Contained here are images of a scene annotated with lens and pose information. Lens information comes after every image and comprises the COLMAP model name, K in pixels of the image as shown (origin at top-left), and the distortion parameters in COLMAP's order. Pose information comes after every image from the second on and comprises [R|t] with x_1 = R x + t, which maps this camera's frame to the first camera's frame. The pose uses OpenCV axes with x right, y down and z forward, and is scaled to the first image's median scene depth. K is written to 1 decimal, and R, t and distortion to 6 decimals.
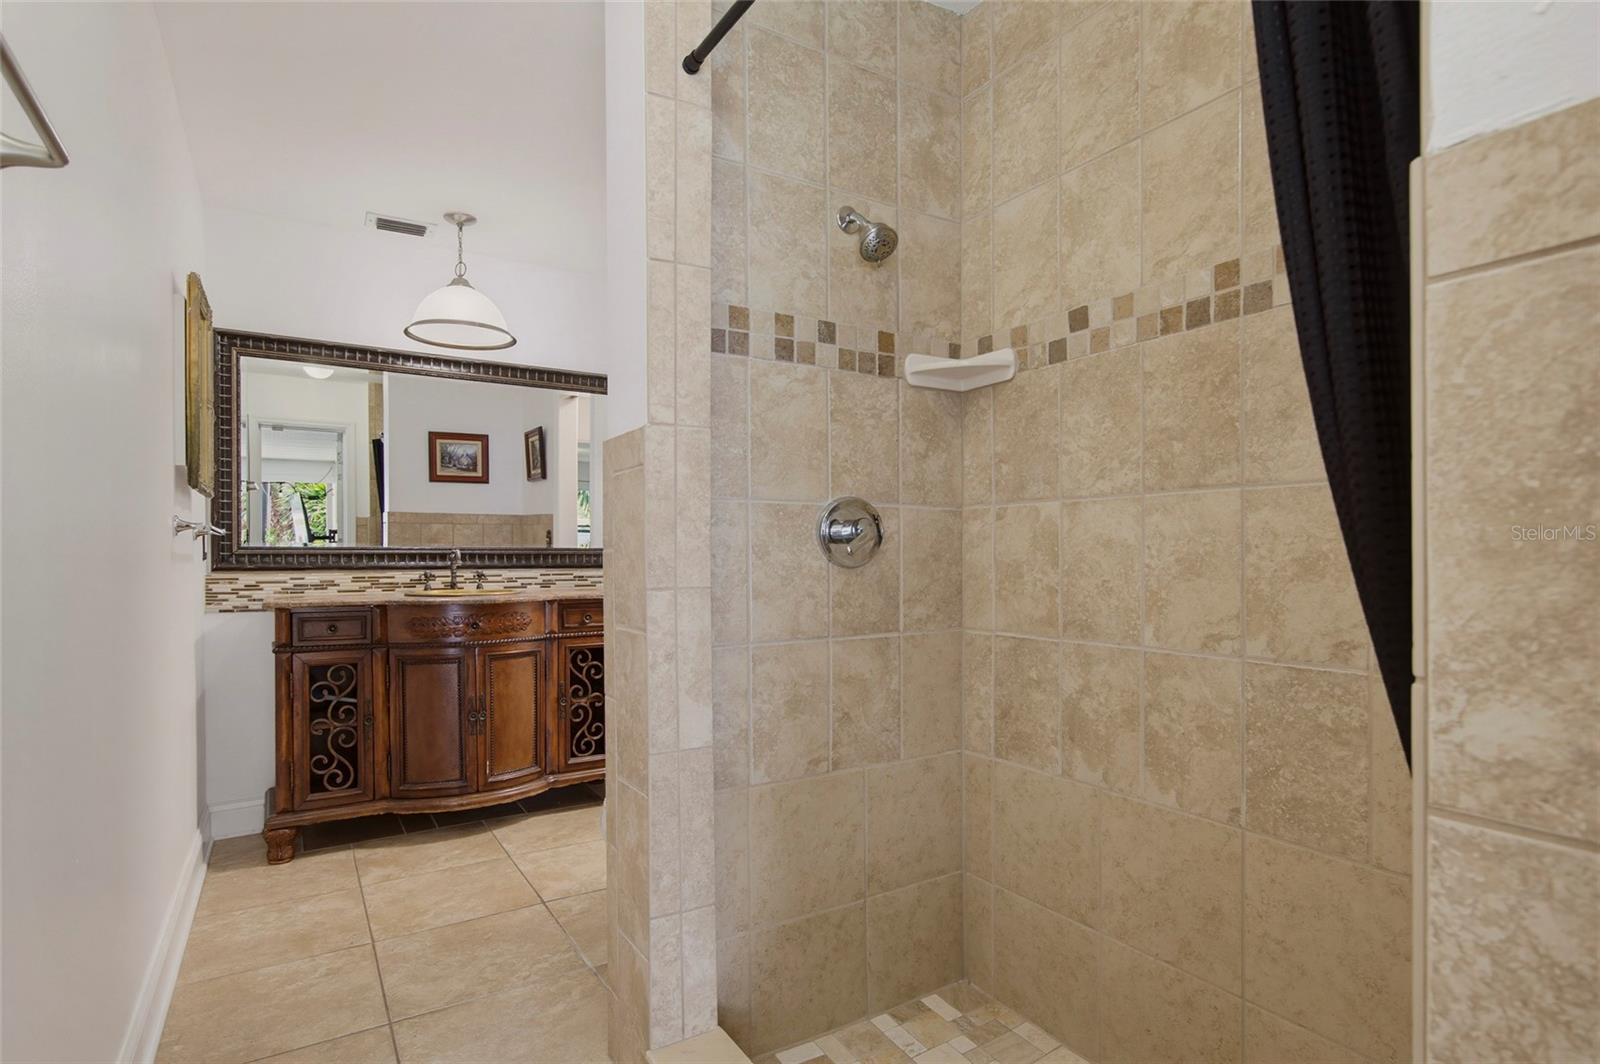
lens RADIAL K [[807.1, 0, 795.0], [0, 807.1, 544.0], [0, 0, 1]] dist [0.001997, 0.000327]
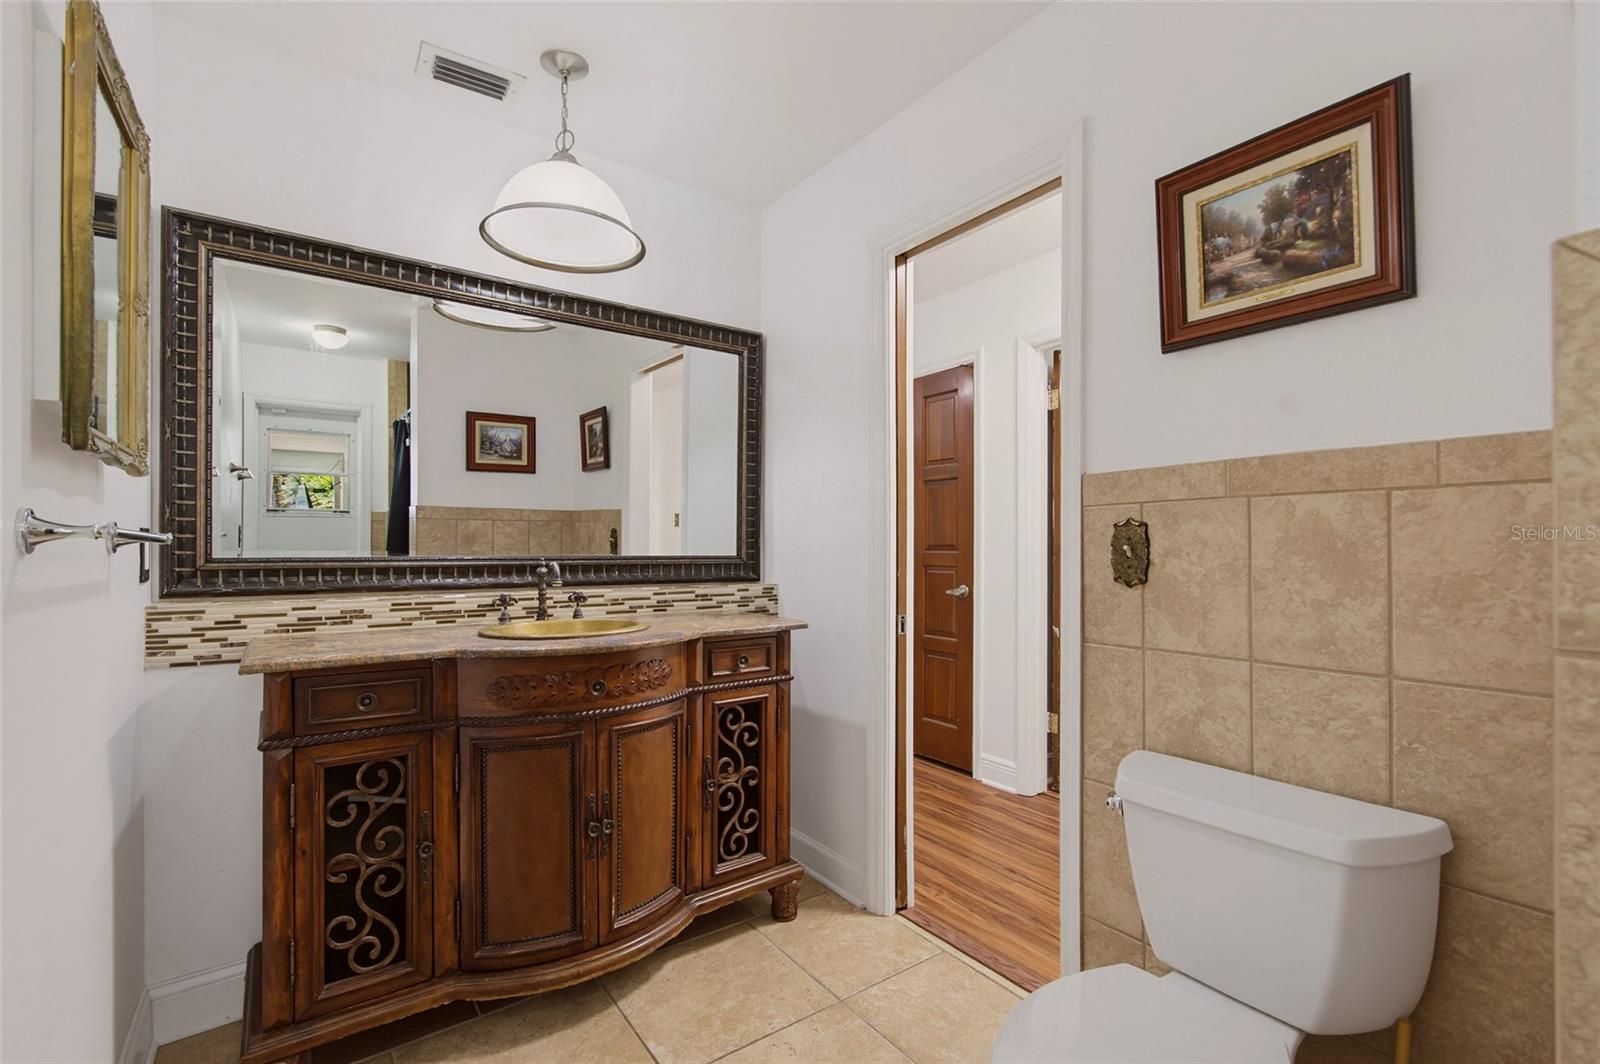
lens RADIAL K [[711.2, 0, 807.0], [0, 711.2, 532.1], [0, 0, 1]] dist [0.008071, -0.003271]
pose [[0.997864, 0.003813, 0.065218, -0.252077], [-0.003326, 0.999966, -0.007575, -0.014314], [-0.065245, 0.007342, 0.997842, 0.403912]]
